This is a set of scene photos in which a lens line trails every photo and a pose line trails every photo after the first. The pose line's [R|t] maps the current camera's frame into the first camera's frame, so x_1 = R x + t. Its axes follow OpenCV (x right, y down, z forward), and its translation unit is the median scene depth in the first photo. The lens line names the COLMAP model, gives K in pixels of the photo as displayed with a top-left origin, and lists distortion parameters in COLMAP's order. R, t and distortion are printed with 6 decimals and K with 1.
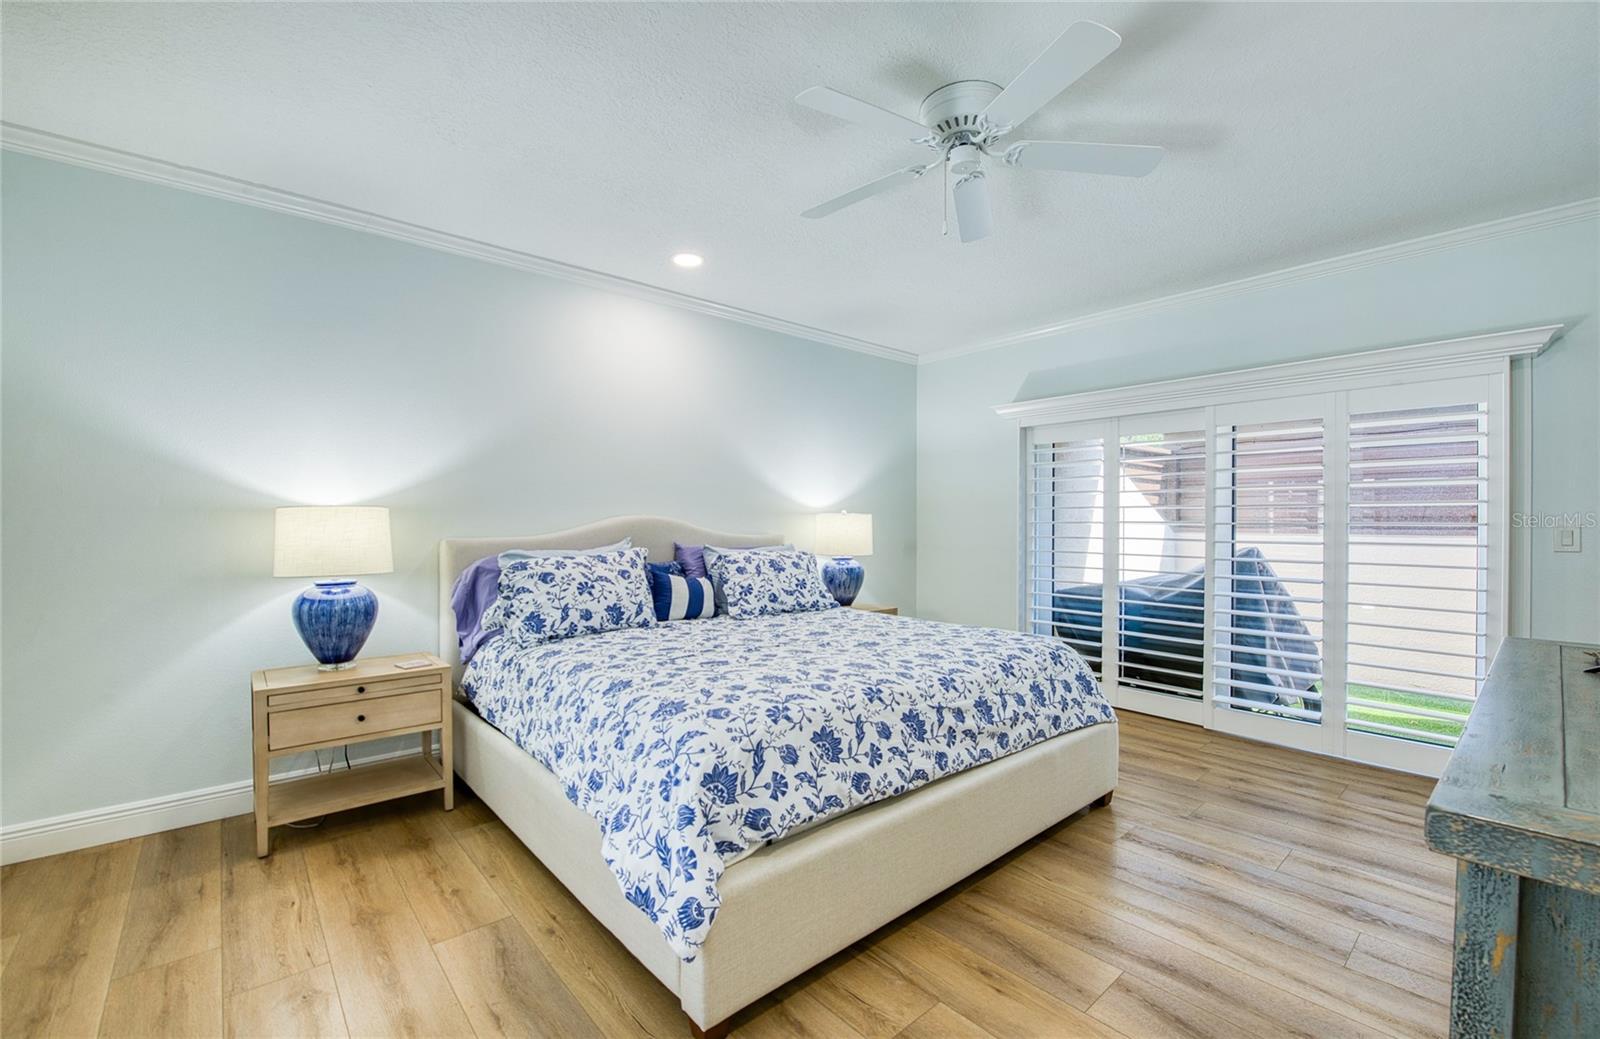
lens RADIAL K [[693.1, 0, 805.1], [0, 693.1, 524.1], [0, 0, 1]] dist [-0.016382, -0.000038]
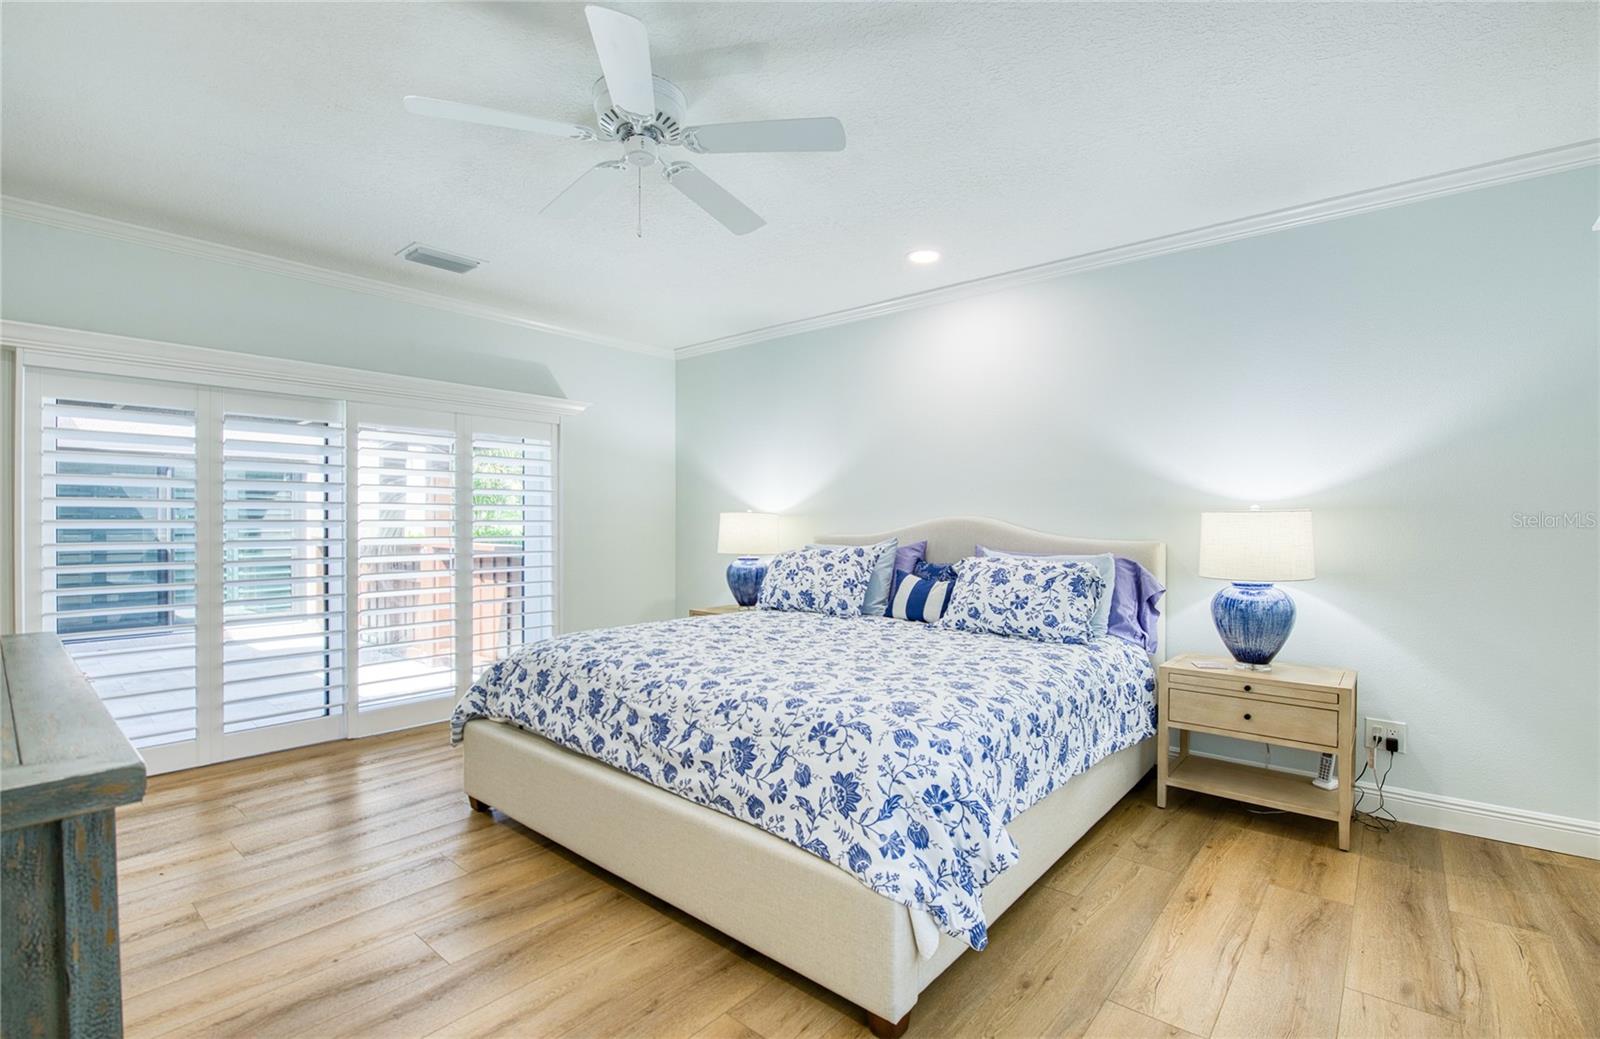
lens RADIAL K [[693.1, 0, 805.1], [0, 693.1, 524.1], [0, 0, 1]] dist [-0.016382, -0.000038]
pose [[0.149285, 0.002640, -0.988791, 1.008539], [-0.005978, 0.999981, 0.001767, -0.002680], [0.988776, 0.005648, 0.149298, 0.891326]]
